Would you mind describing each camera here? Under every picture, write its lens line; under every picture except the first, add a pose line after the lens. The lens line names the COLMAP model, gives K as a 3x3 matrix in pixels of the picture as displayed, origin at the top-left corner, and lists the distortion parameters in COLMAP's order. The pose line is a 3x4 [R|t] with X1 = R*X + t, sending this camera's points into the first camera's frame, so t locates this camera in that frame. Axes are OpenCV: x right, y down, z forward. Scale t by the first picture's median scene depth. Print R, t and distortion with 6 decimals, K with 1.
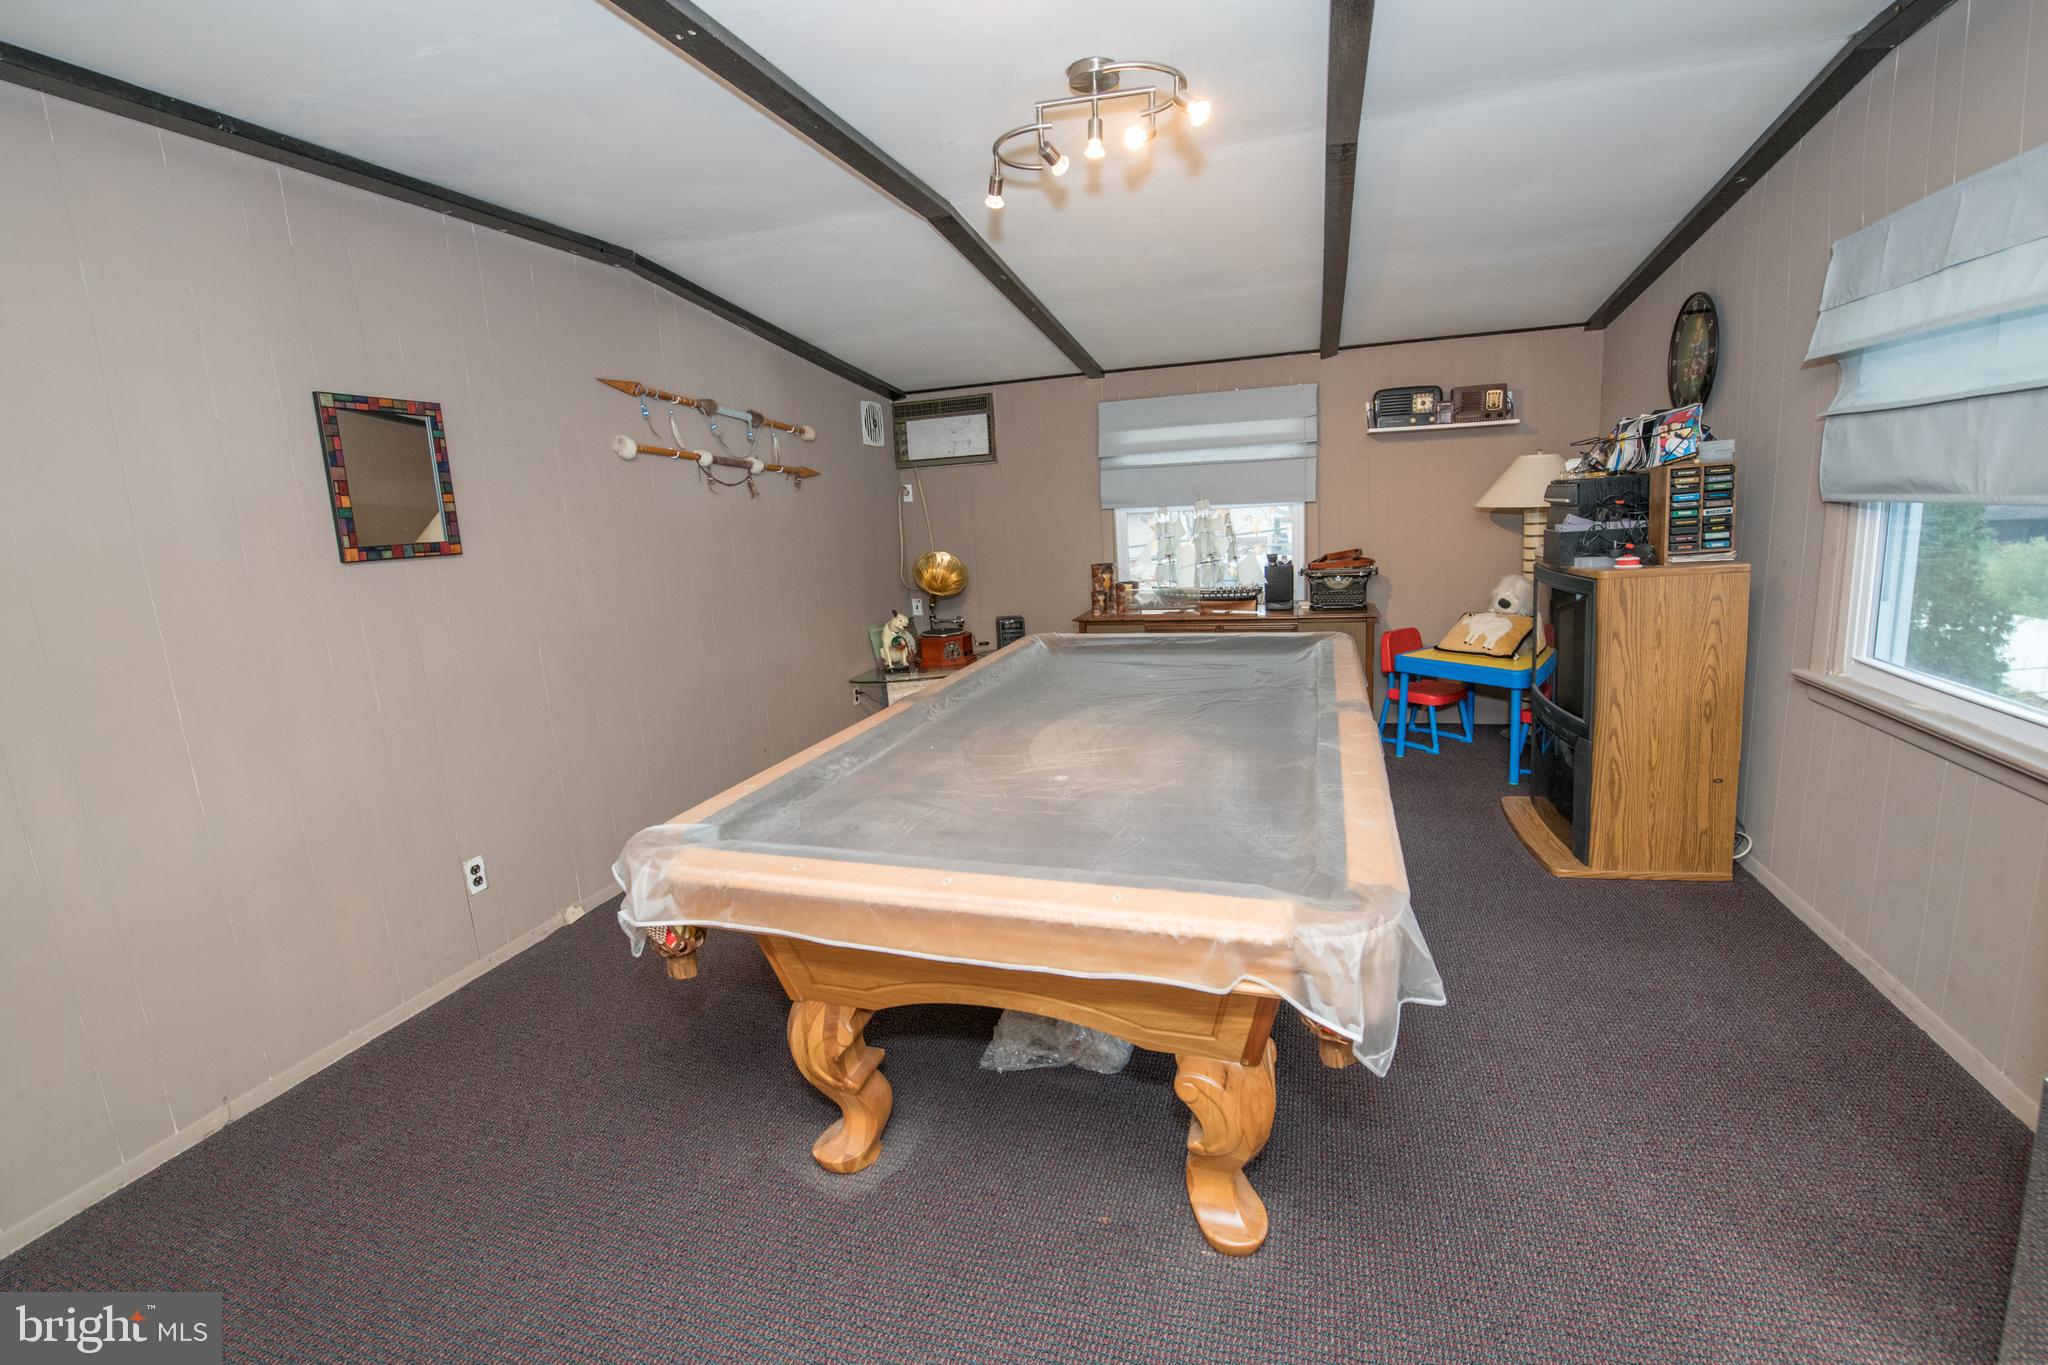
lens RADIAL K [[873.7, 0, 1030.2], [0, 873.7, 654.2], [0, 0, 1]] dist [-0.022145, -0.001012]
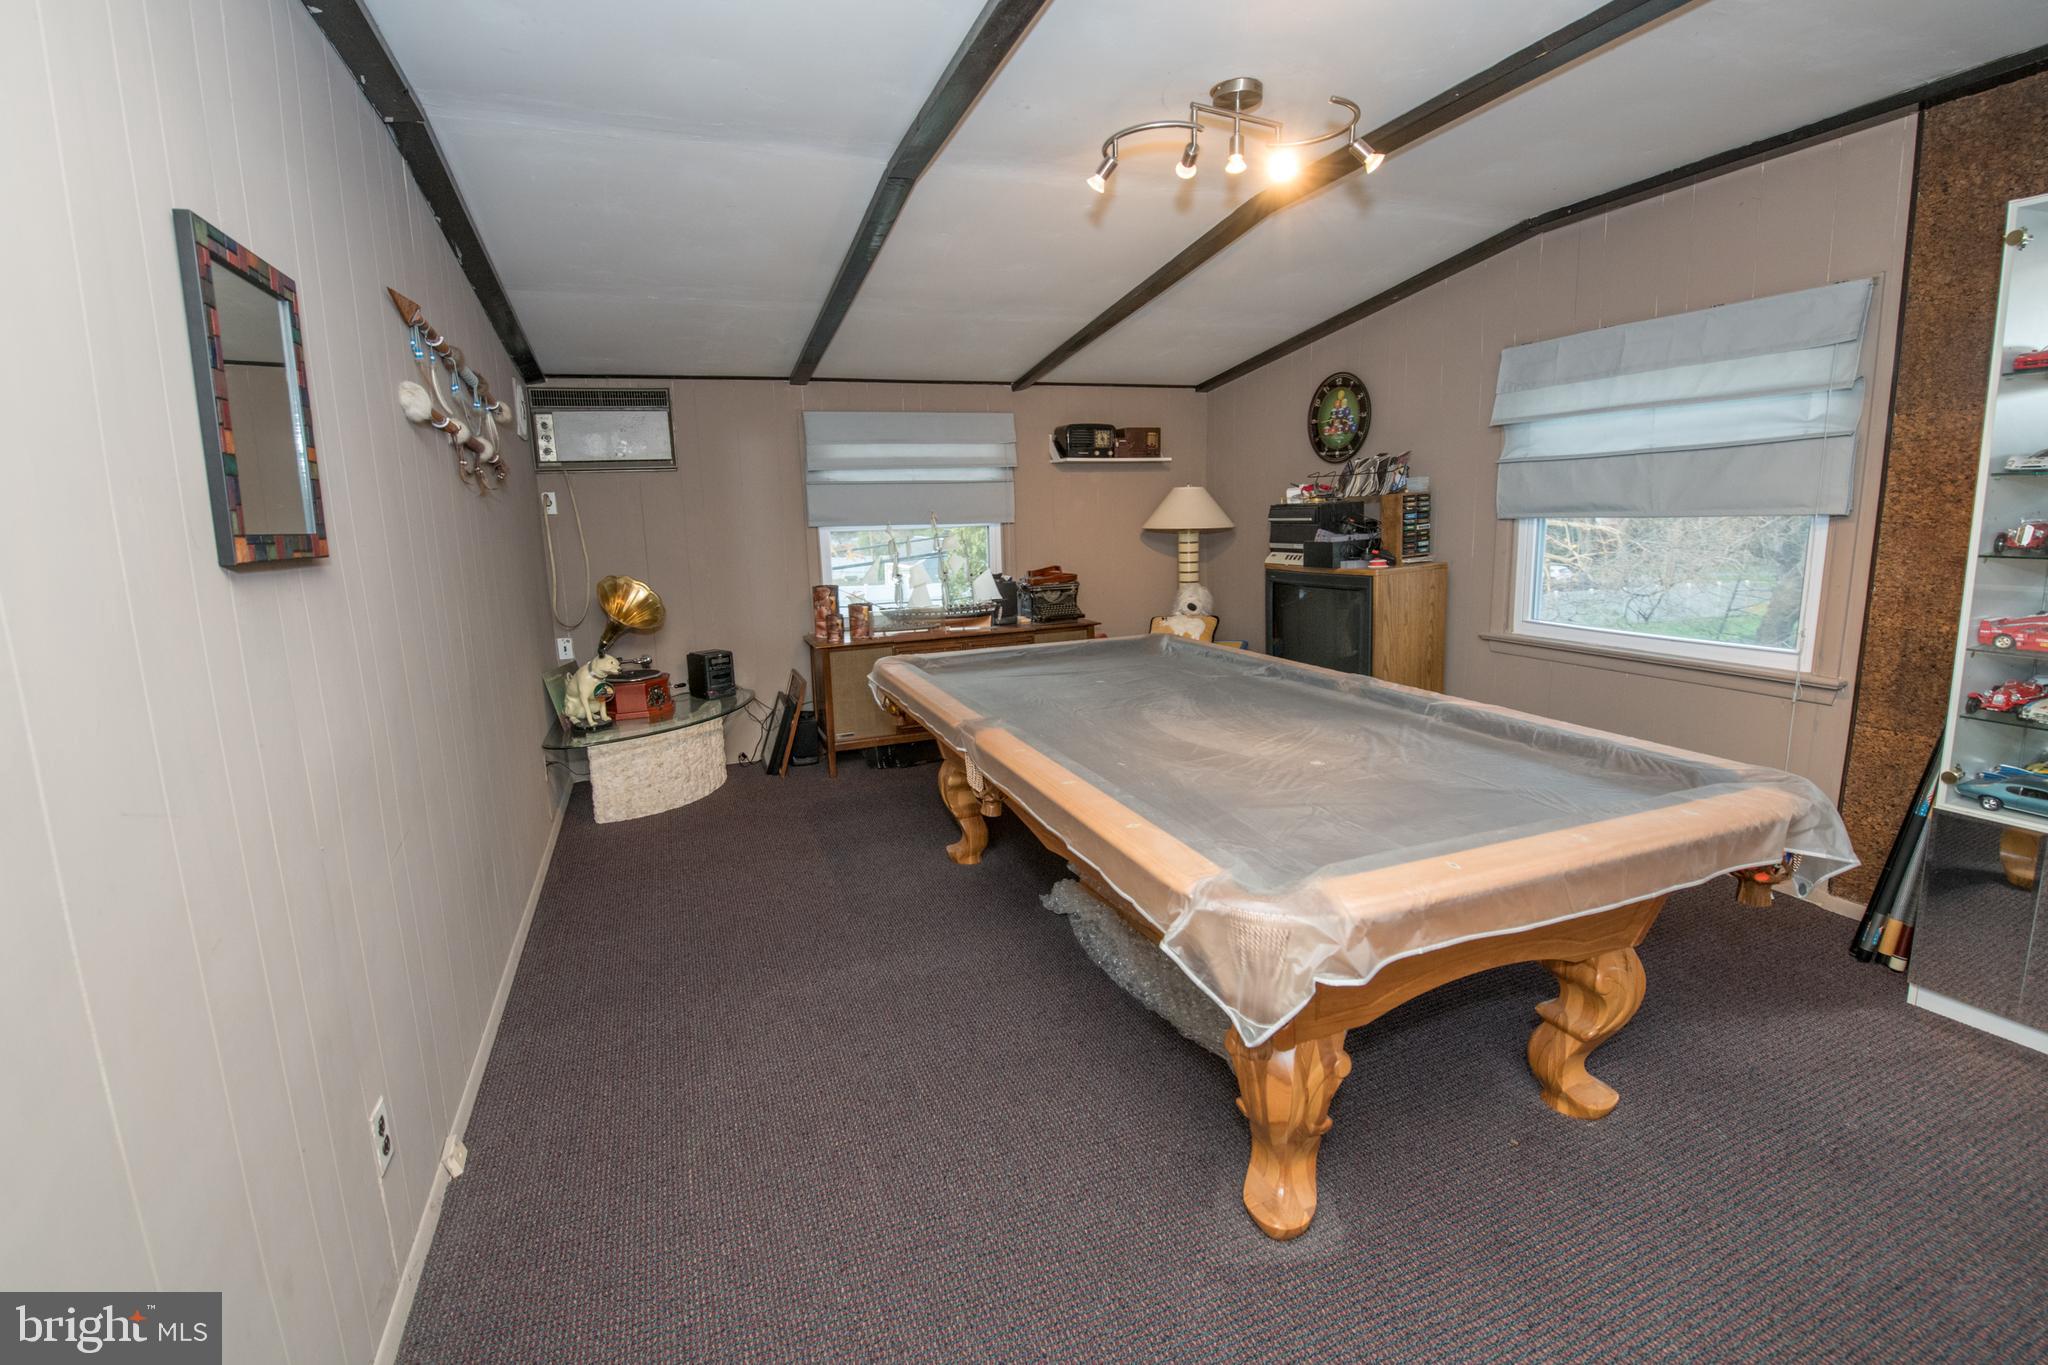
lens RADIAL K [[873.7, 0, 1030.2], [0, 873.7, 654.2], [0, 0, 1]] dist [-0.022145, -0.001012]
pose [[0.781280, -0.071207, 0.620105, -0.374692], [0.096192, 0.995339, -0.006898, -0.005157], [-0.616724, 0.065038, 0.784488, 0.172574]]
